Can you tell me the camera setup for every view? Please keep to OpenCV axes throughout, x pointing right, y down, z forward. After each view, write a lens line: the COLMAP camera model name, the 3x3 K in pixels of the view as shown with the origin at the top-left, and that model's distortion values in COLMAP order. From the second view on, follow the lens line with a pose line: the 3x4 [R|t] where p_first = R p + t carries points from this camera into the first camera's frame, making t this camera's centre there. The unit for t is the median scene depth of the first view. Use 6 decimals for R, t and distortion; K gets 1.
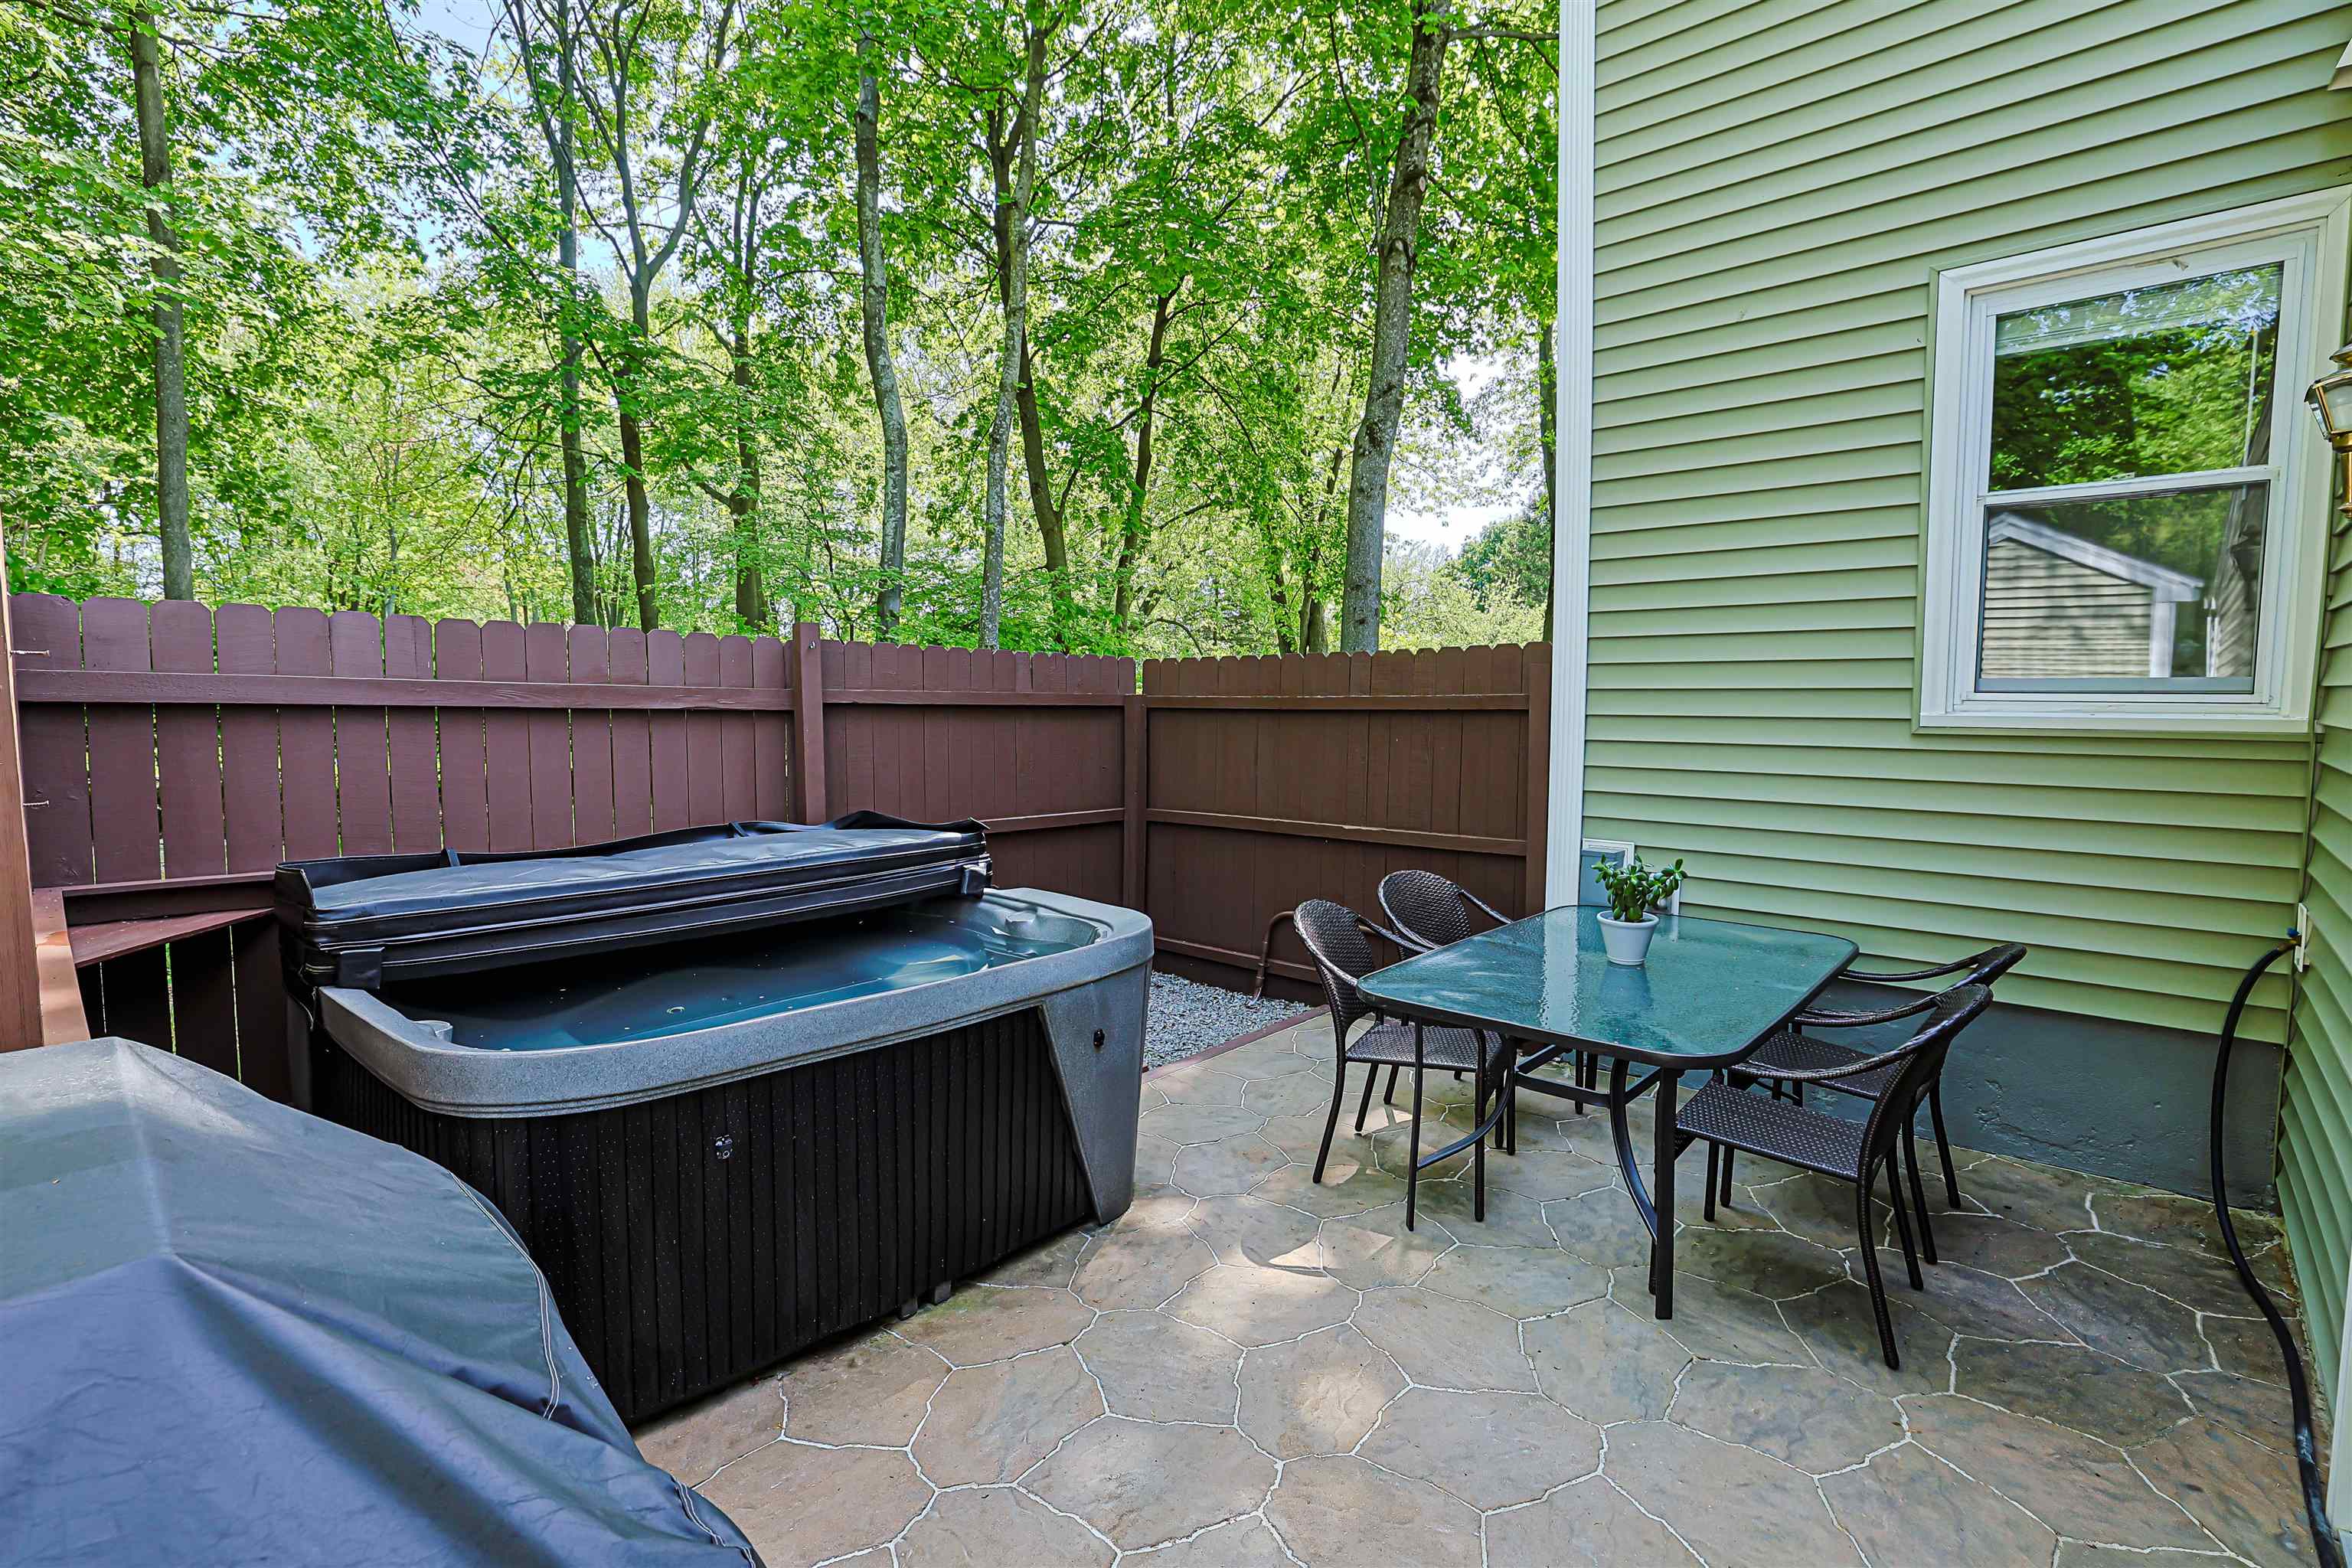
lens RADIAL K [[1104.9, 0, 1175.7], [0, 1104.9, 793.7], [0, 0, 1]] dist [-0.070157, 0.033784]
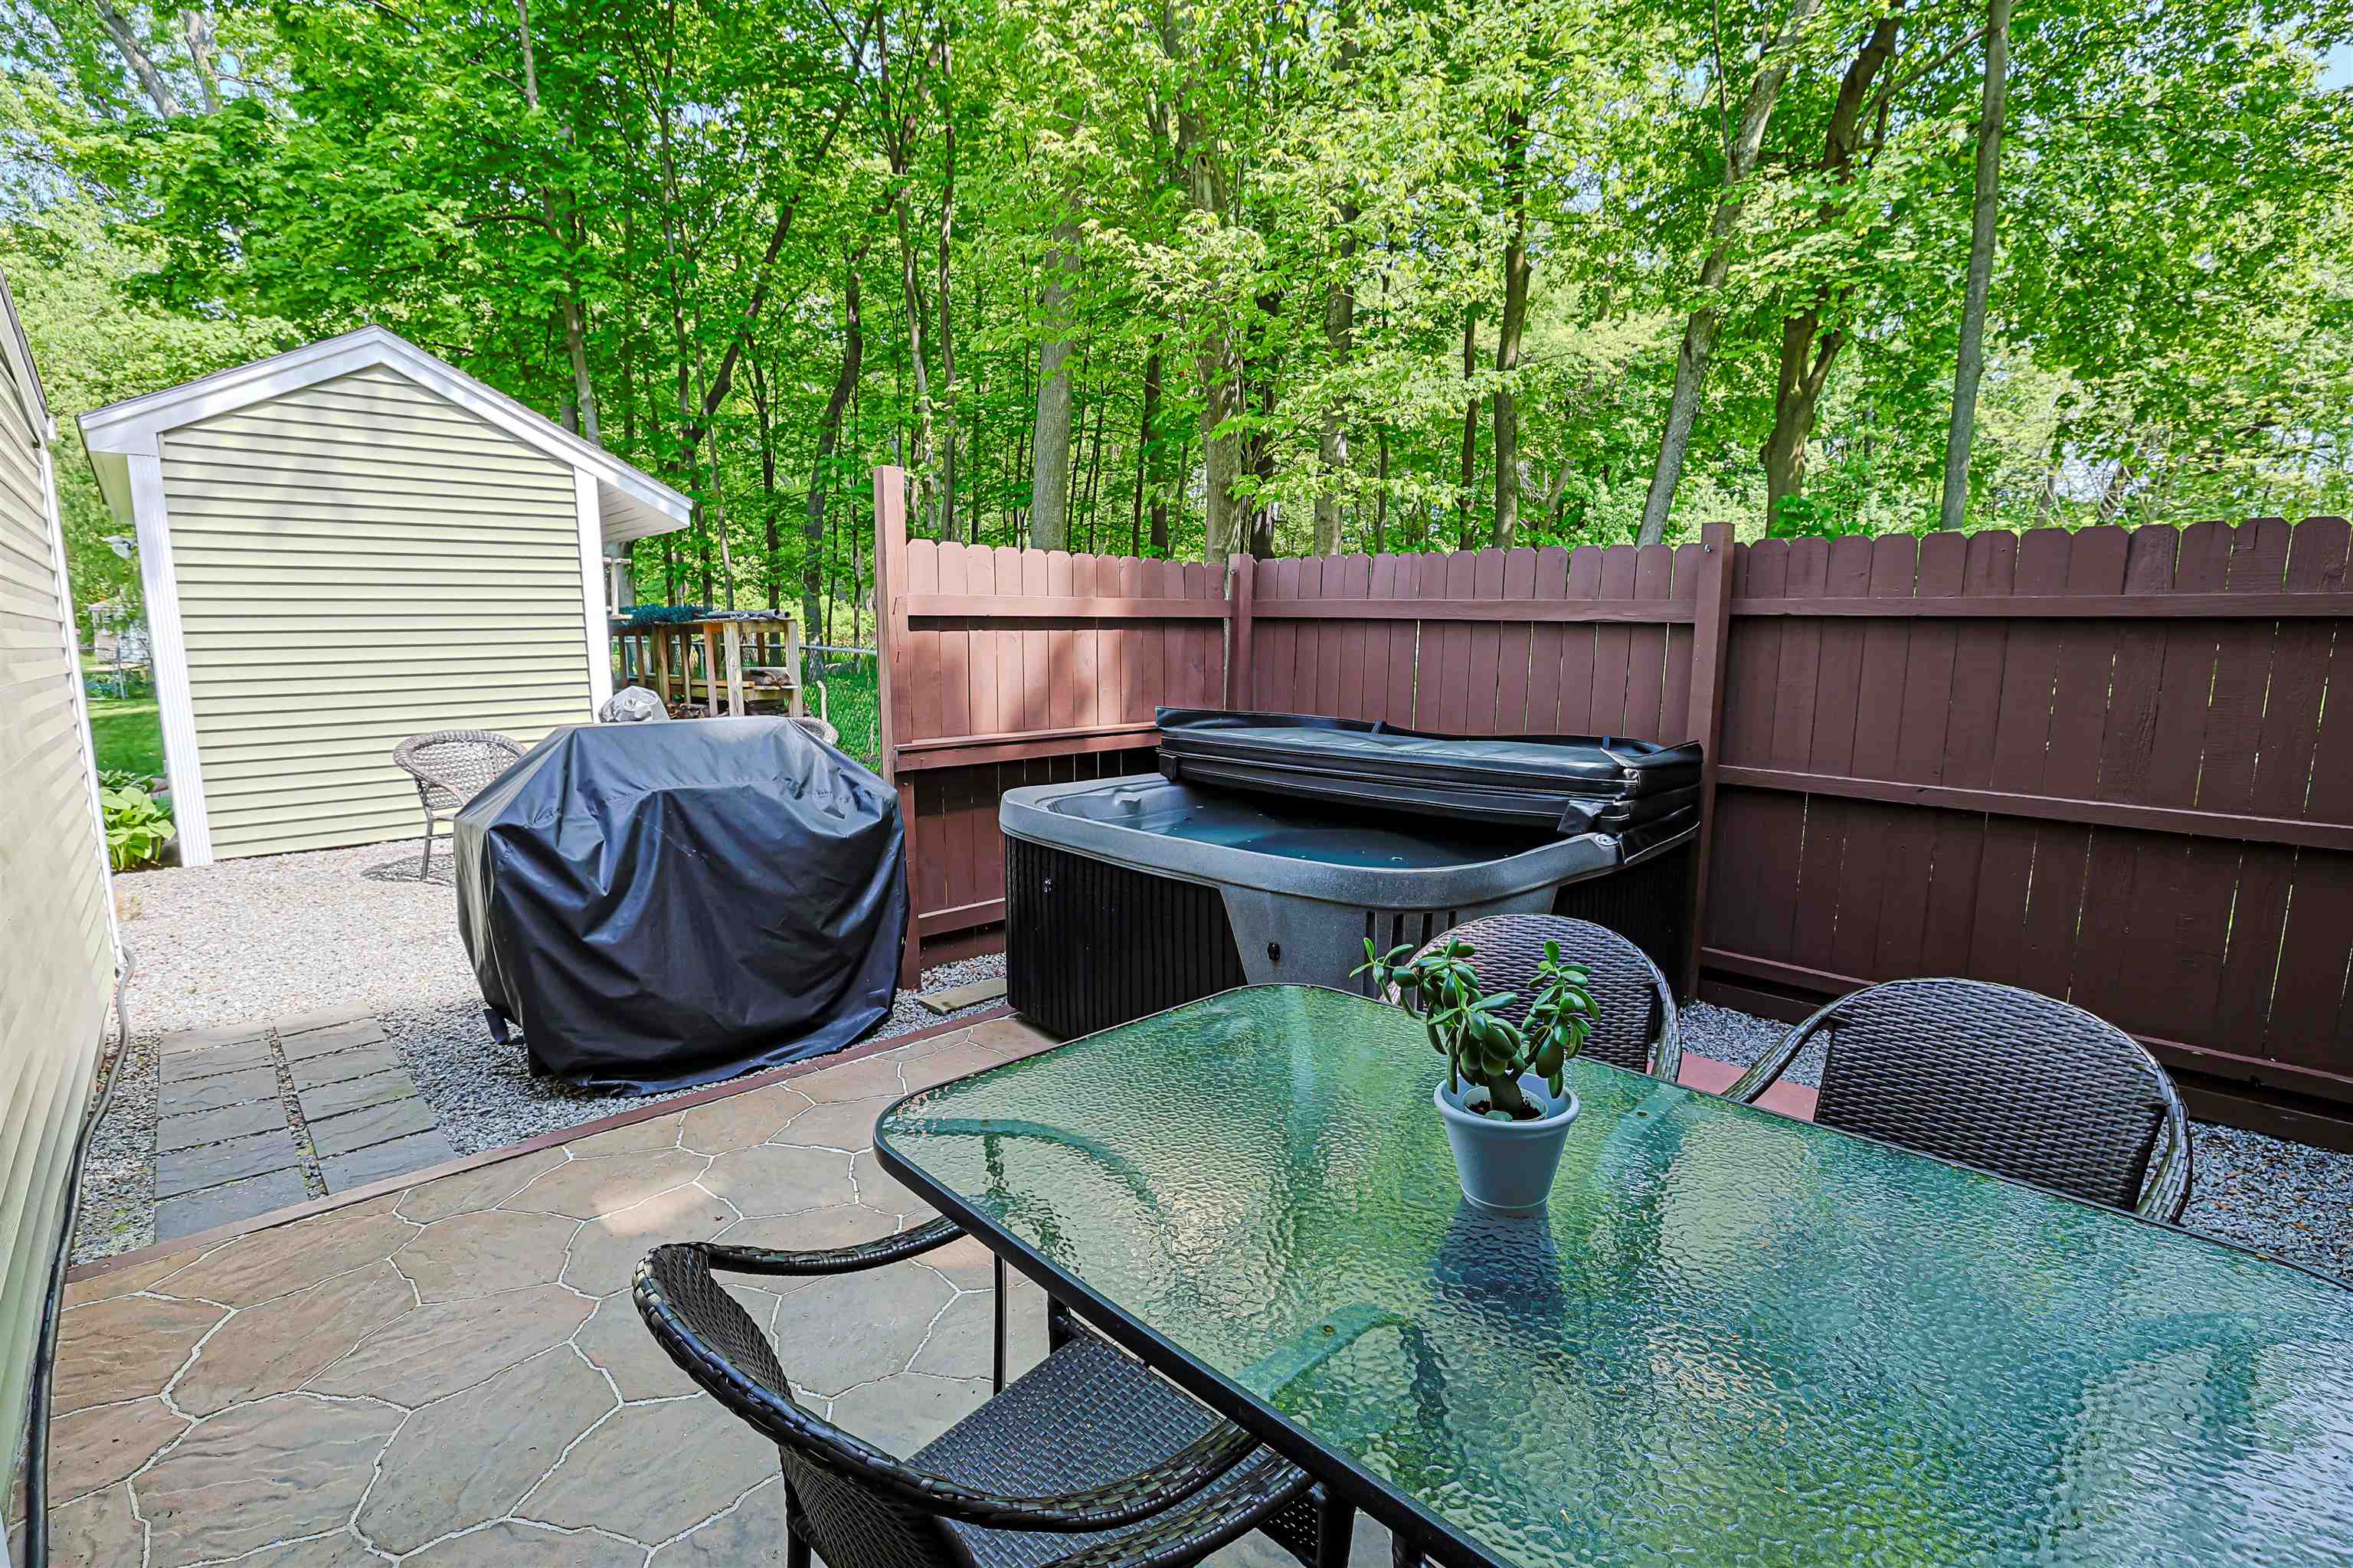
lens RADIAL K [[1105.4, 0, 1176.2], [0, 1105.4, 793.7], [0, 0, 1]] dist [-0.070157, 0.033784]
pose [[-0.080472, 0.159532, -0.983907, 0.871899], [-0.071922, 0.983606, 0.165366, -0.077573], [0.994159, 0.084072, -0.067679, 0.914354]]
